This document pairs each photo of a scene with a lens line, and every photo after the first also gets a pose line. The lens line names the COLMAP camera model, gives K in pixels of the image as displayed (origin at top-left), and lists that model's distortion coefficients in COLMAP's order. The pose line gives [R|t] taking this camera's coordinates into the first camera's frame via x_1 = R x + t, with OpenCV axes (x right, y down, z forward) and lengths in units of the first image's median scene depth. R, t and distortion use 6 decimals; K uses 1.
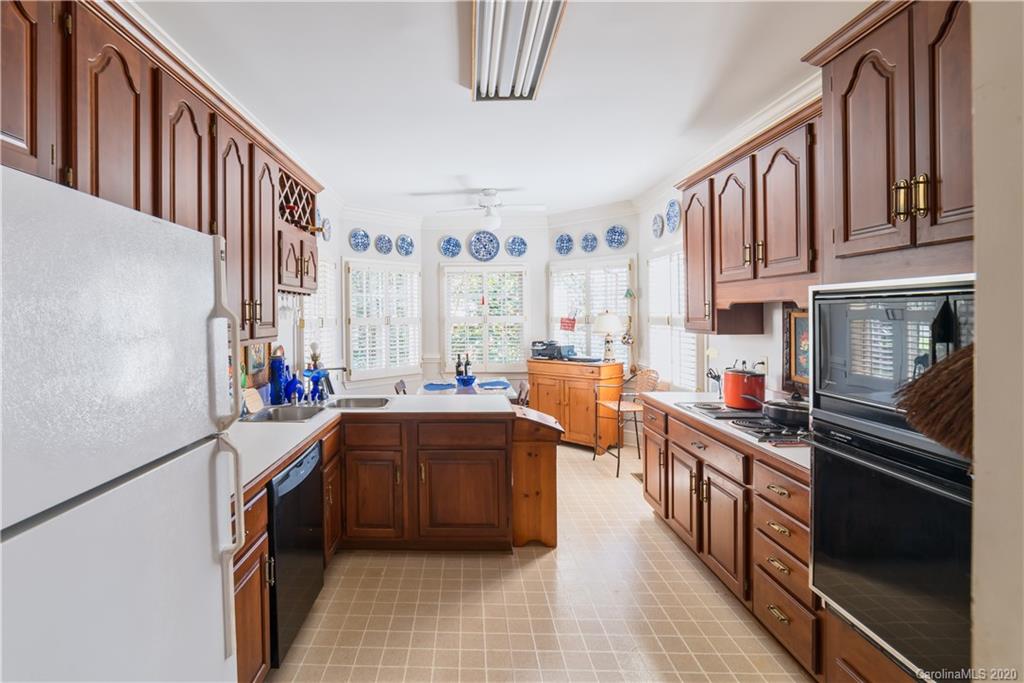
lens RADIAL K [[416.7, 0, 497.5], [0, 416.7, 322.8], [0, 0, 1]] dist [-0.008710, 0.000010]
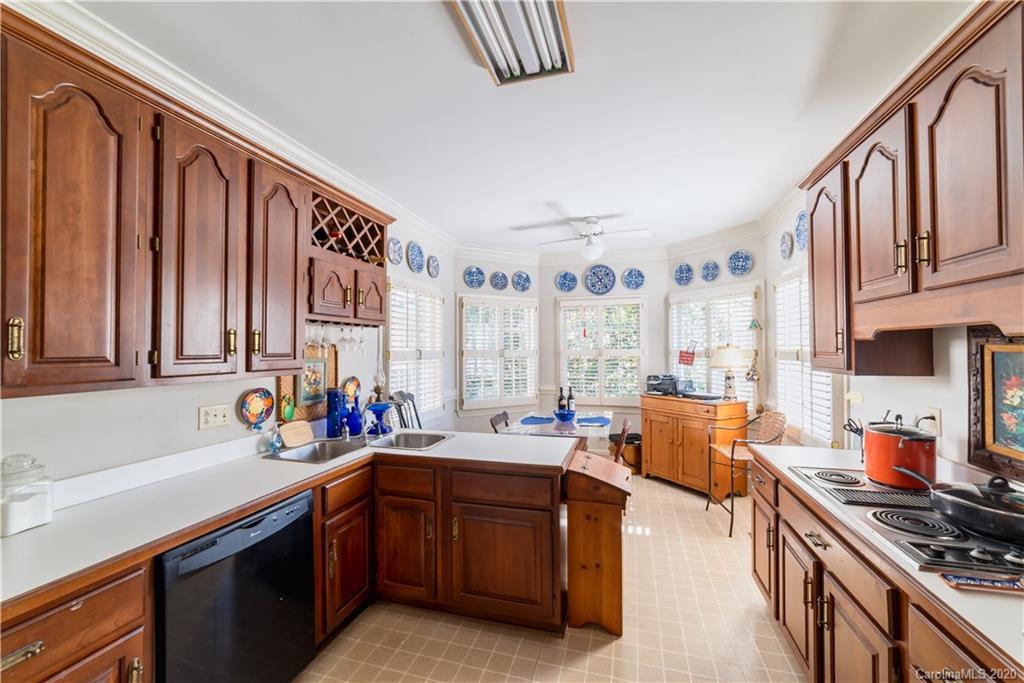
lens RADIAL K [[405.1, 0, 512.5], [0, 405.1, 348.6], [0, 0, 1]] dist [-0.009083, 0.000973]
pose [[0.970403, 0.003754, -0.241462, 0.117497], [-0.007826, 0.999843, -0.015909, -0.001825], [0.241364, 0.017328, 0.970280, 0.175279]]
